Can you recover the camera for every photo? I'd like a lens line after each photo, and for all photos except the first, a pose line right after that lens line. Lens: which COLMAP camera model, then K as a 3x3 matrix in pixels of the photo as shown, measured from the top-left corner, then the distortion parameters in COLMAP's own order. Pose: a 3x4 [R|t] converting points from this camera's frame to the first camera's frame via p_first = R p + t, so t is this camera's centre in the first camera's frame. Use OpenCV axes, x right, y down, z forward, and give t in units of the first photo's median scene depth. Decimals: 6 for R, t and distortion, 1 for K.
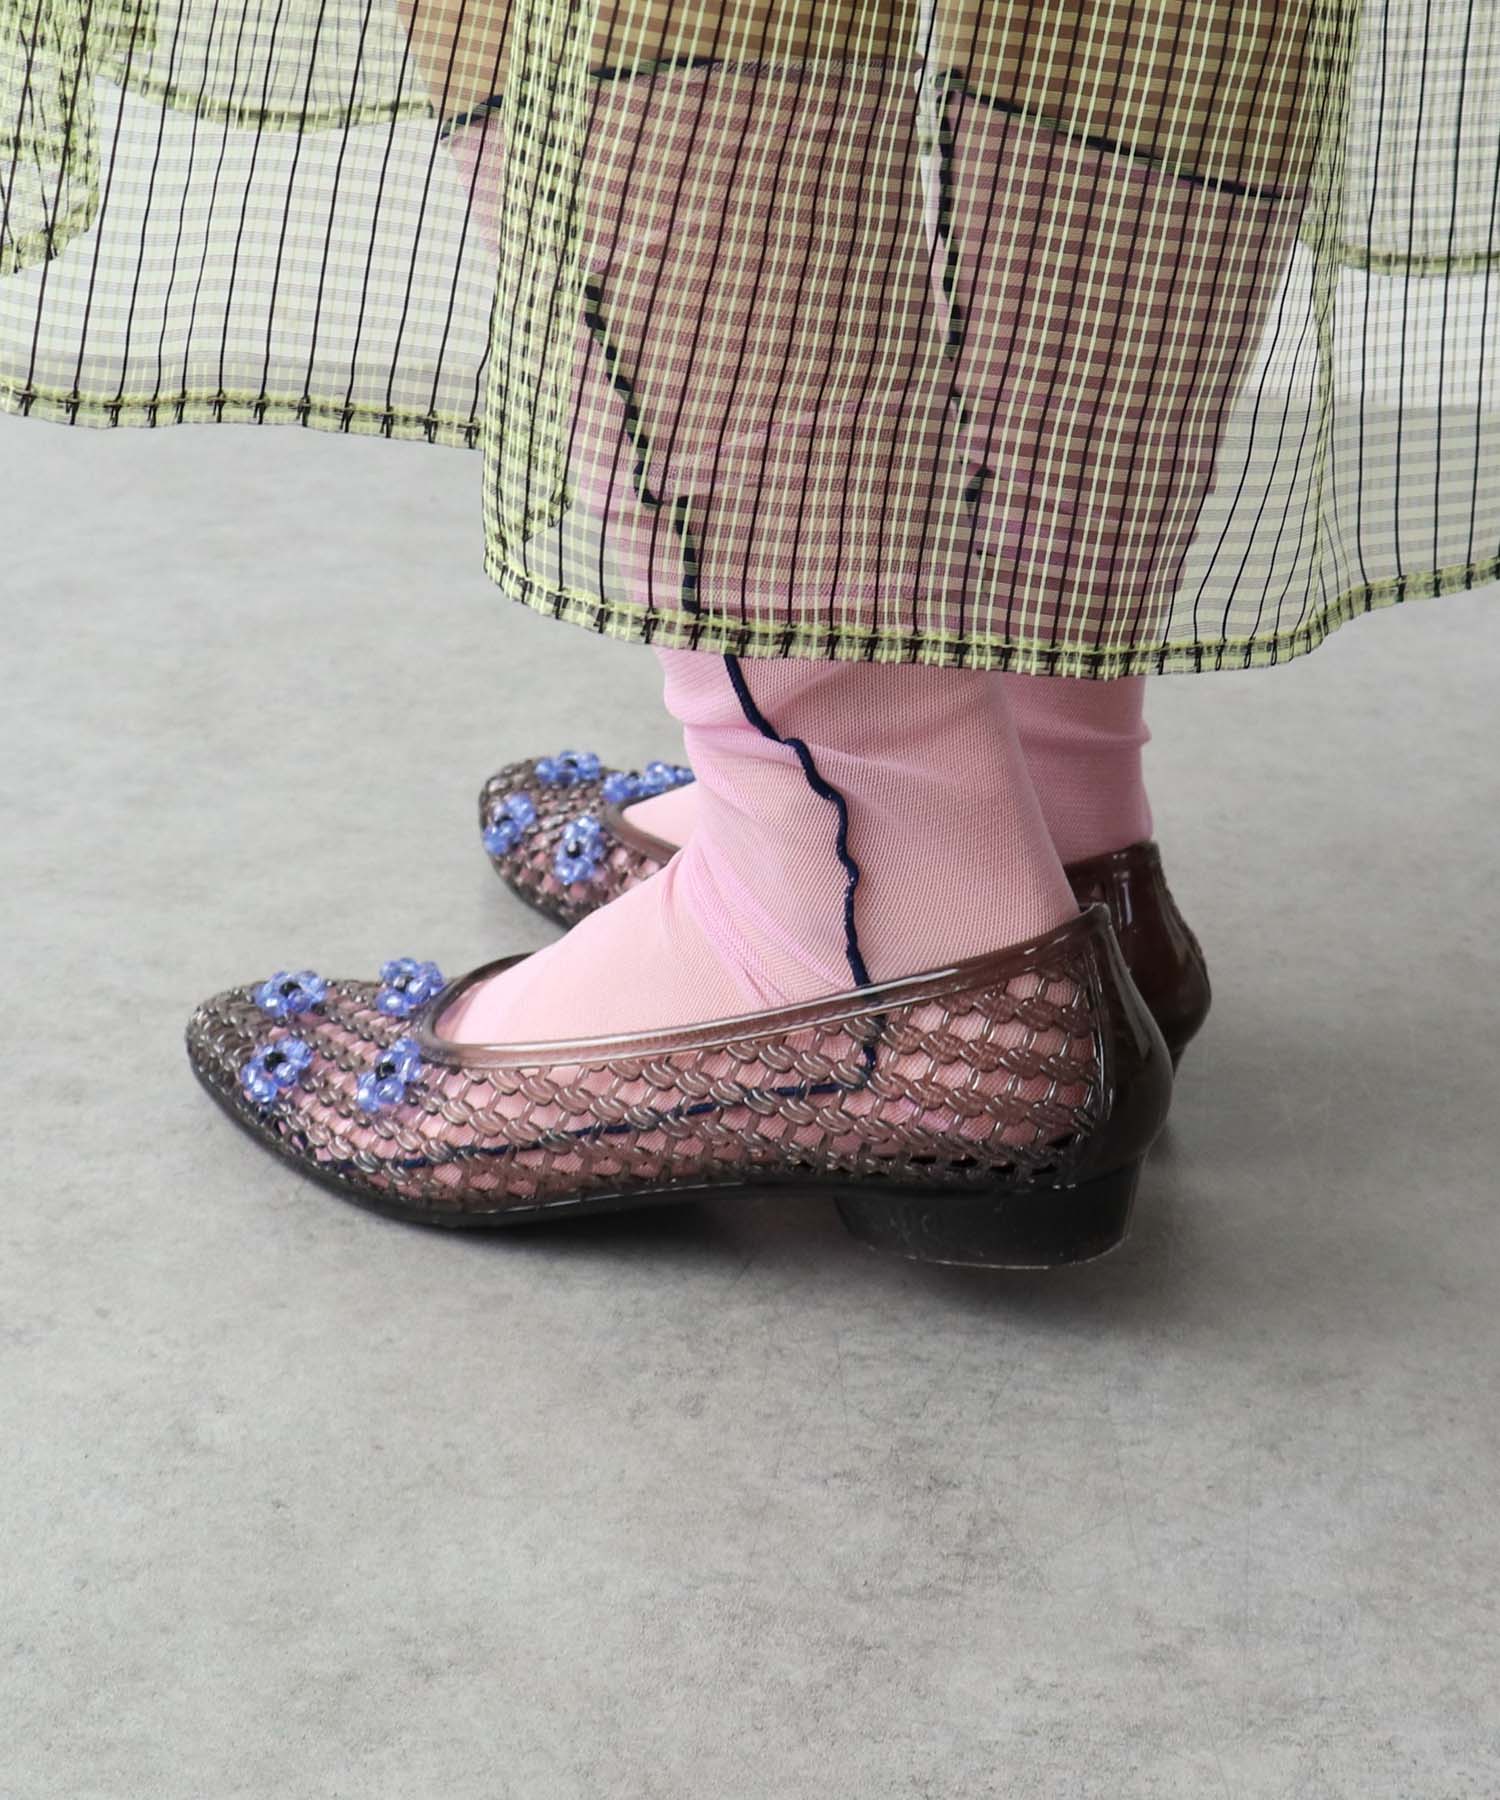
lens RADIAL K [[1540.2, 0, 750.0], [0, 1540.2, 900.0], [0, 0, 1]] dist [0.000106, 0.005371]
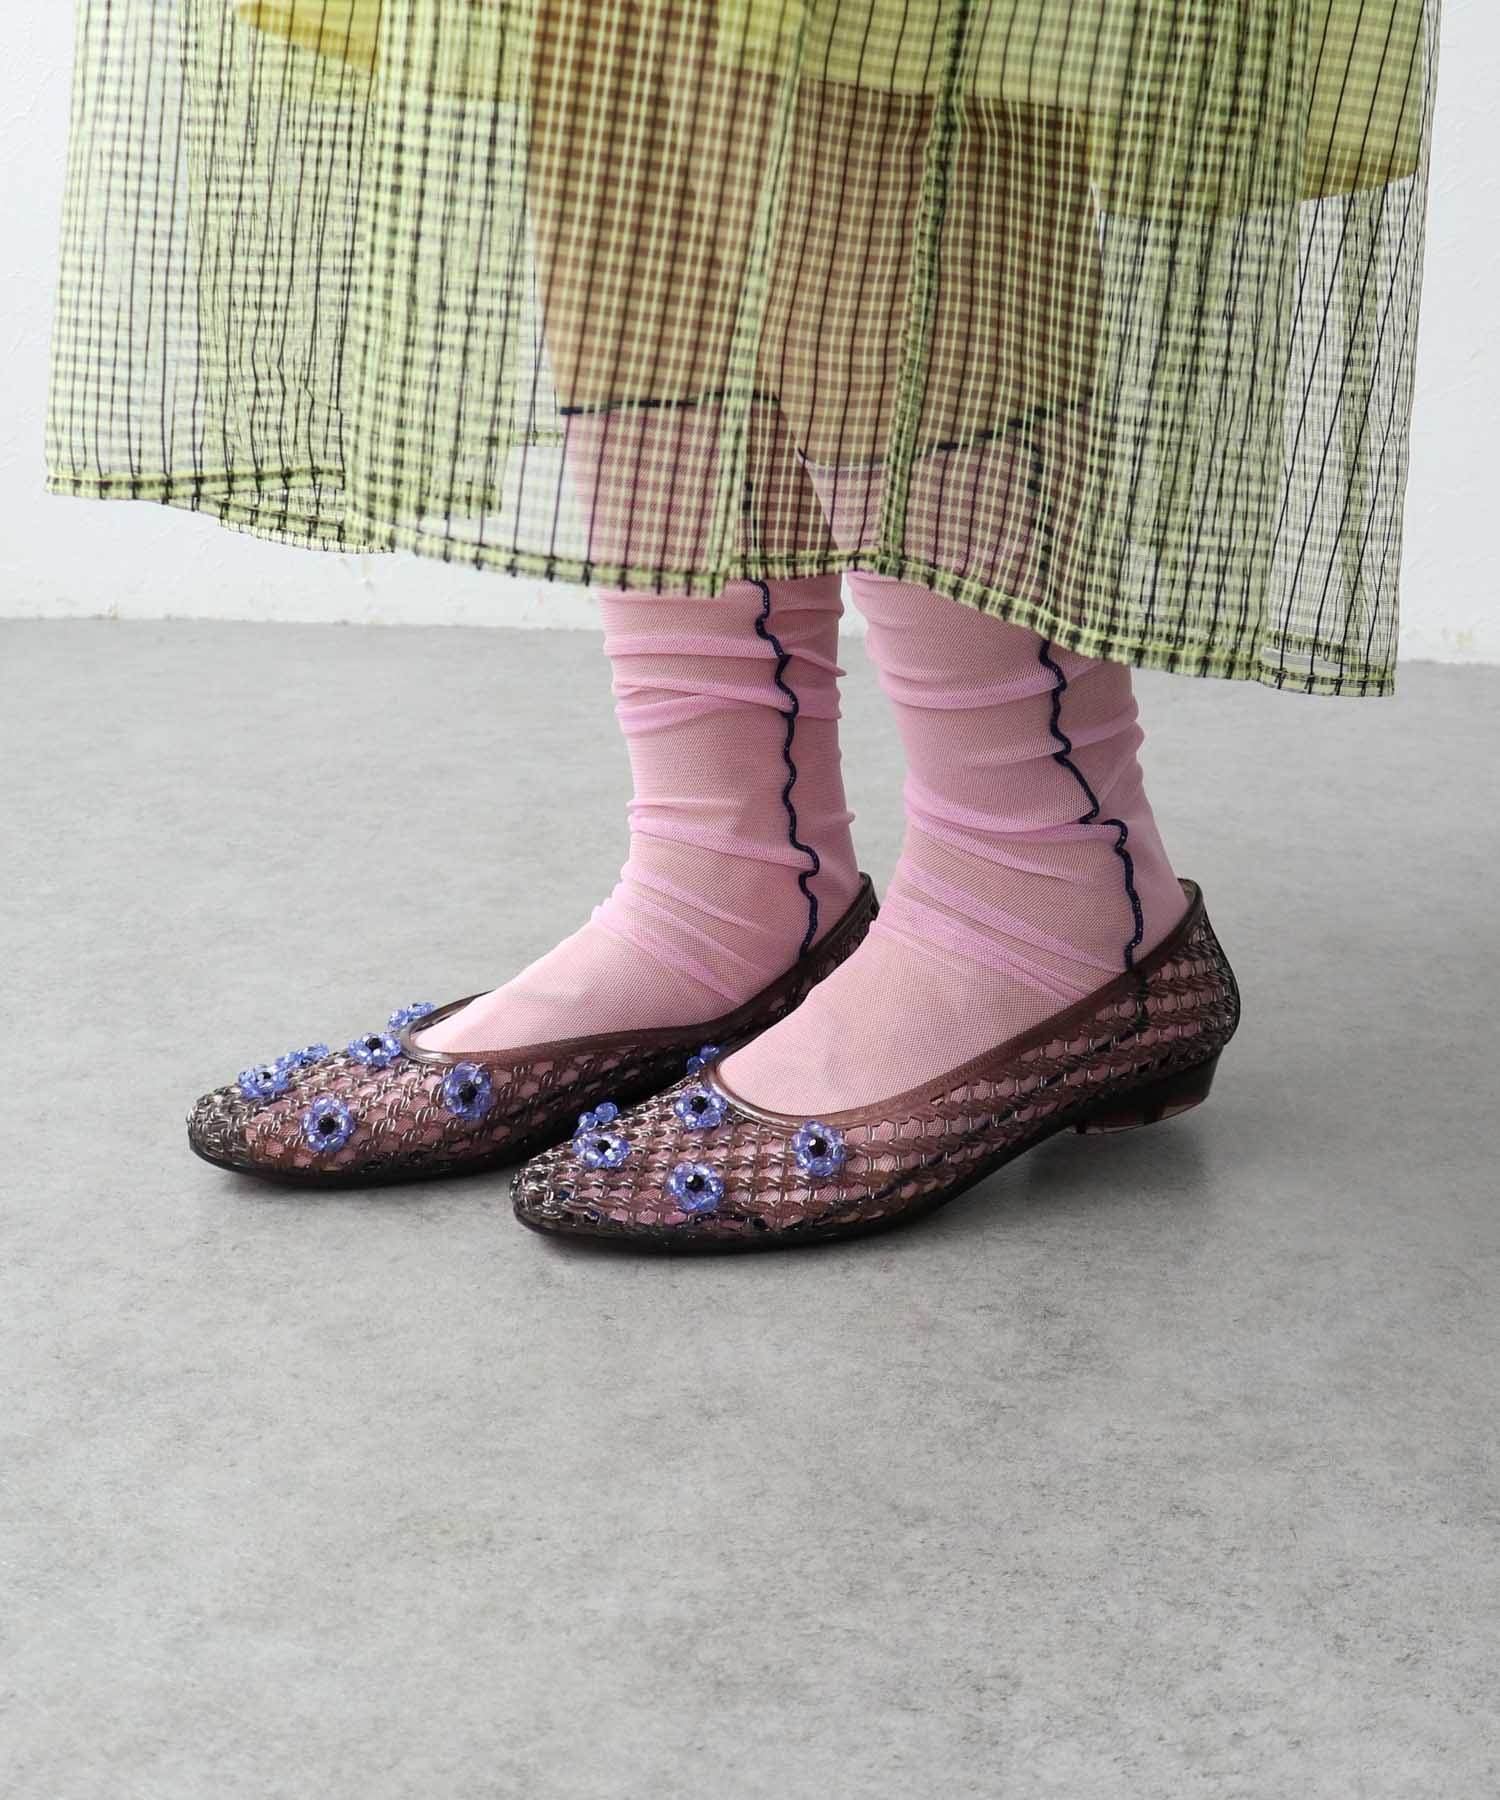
lens RADIAL K [[1540.2, 0, 750.0], [0, 1540.2, 900.0], [0, 0, 1]] dist [0.000106, 0.005371]
pose [[0.996944, 0.027190, -0.073231, -0.071556], [-0.041470, 0.978674, -0.201191, 0.305624], [0.066199, 0.203613, 0.976811, -0.572307]]
